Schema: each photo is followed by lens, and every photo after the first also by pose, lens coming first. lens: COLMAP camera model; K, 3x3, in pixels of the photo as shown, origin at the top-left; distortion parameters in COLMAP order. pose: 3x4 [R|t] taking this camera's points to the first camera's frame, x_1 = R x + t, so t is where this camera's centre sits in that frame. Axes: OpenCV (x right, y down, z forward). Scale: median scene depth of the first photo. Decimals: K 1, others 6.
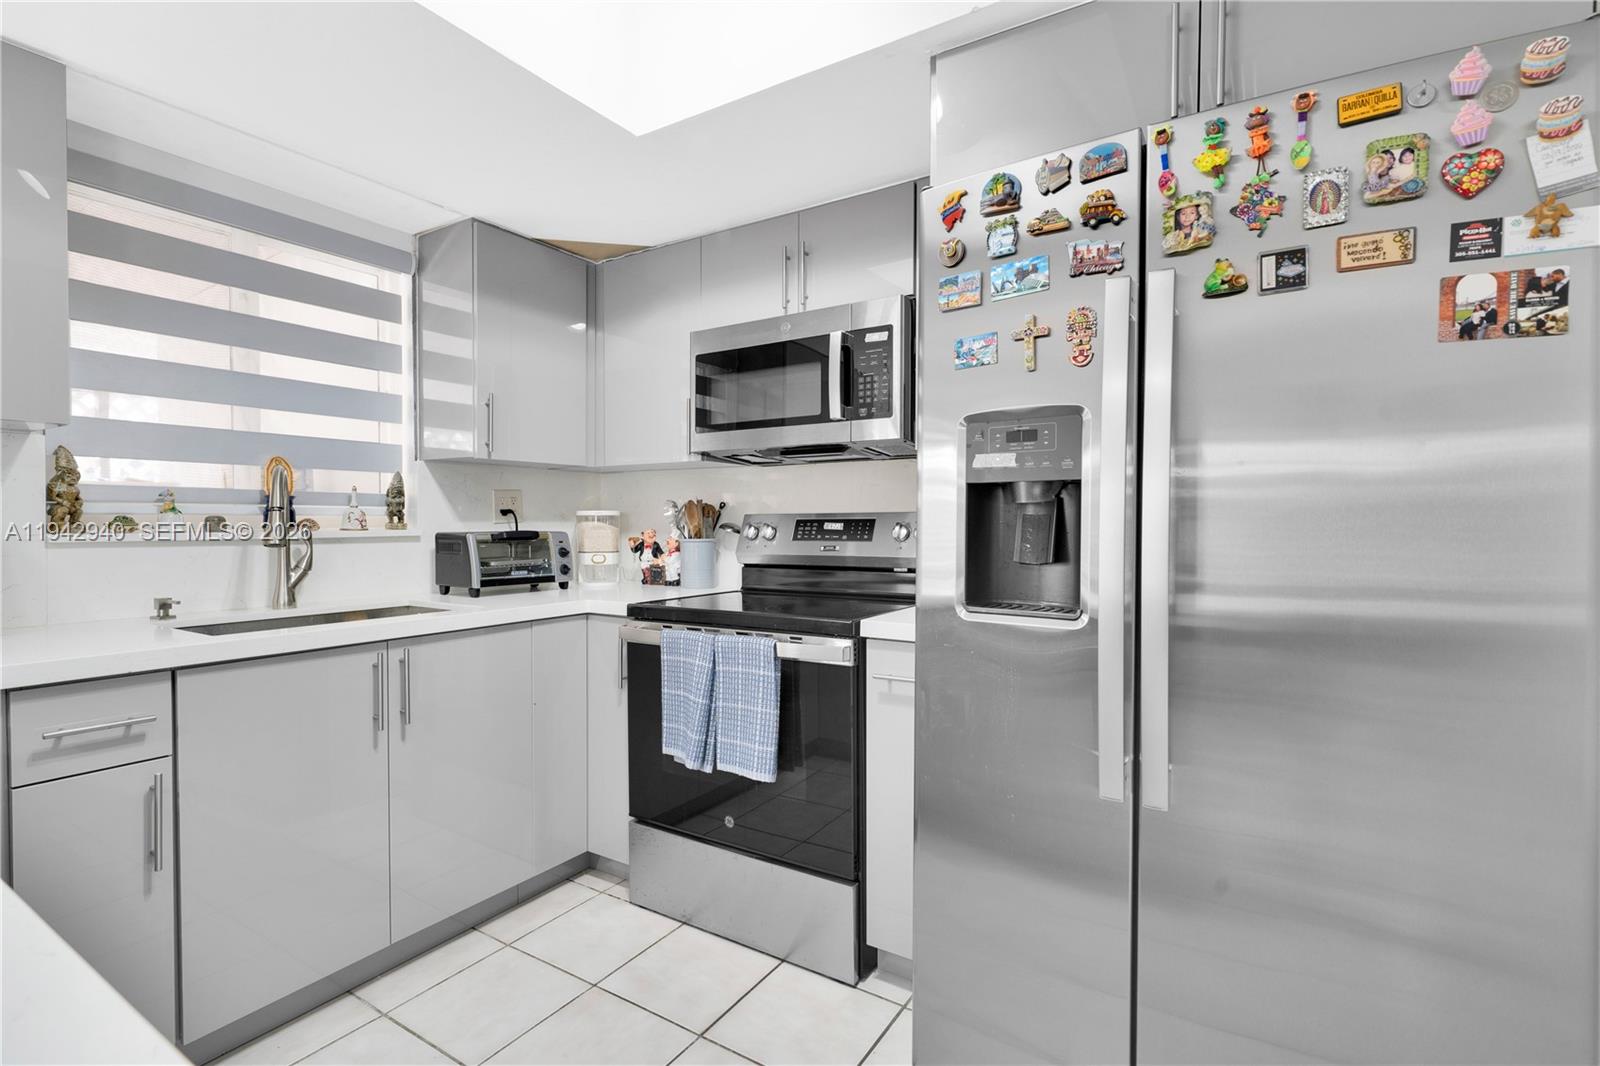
lens RADIAL K [[712.7, 0, 794.7], [0, 712.7, 542.3], [0, 0, 1]] dist [-0.001043, 0.000085]
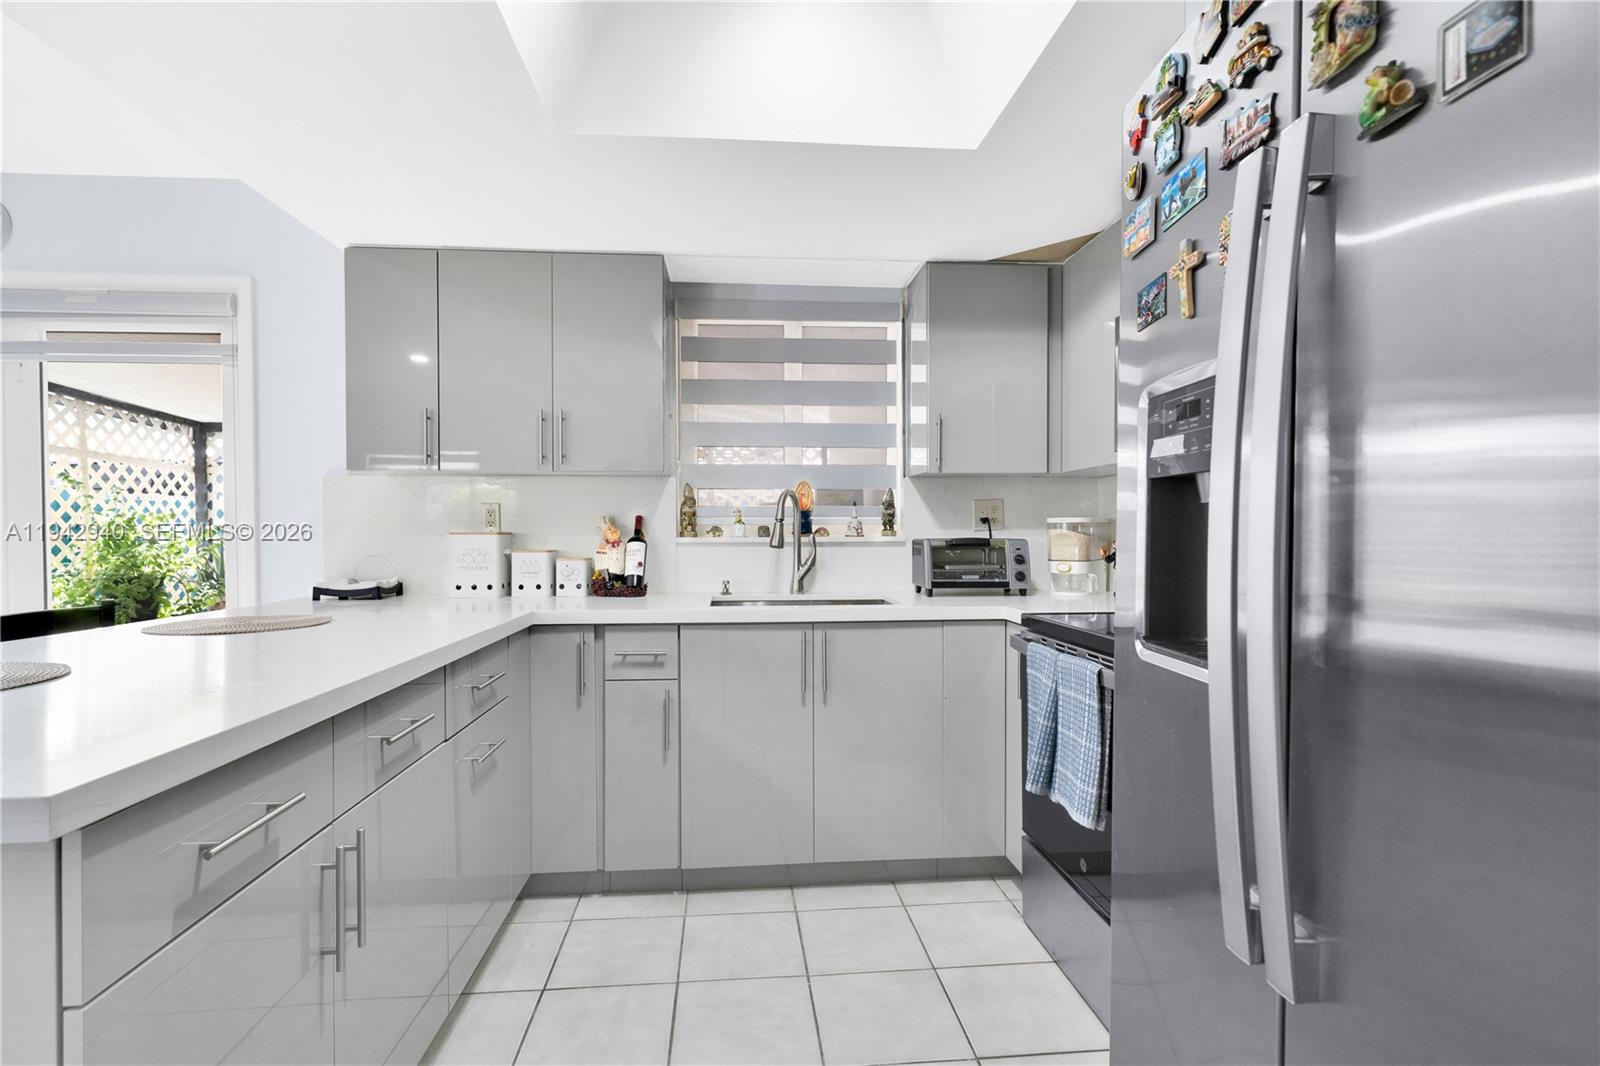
lens RADIAL K [[728.0, 0, 798.3], [0, 728.0, 543.9], [0, 0, 1]] dist [-0.000909, 0.000526]
pose [[0.627695, 0.014407, -0.778326, 0.357965], [-0.020407, 0.999790, 0.002048, -0.004768], [0.778192, 0.014597, 0.627857, 0.133048]]
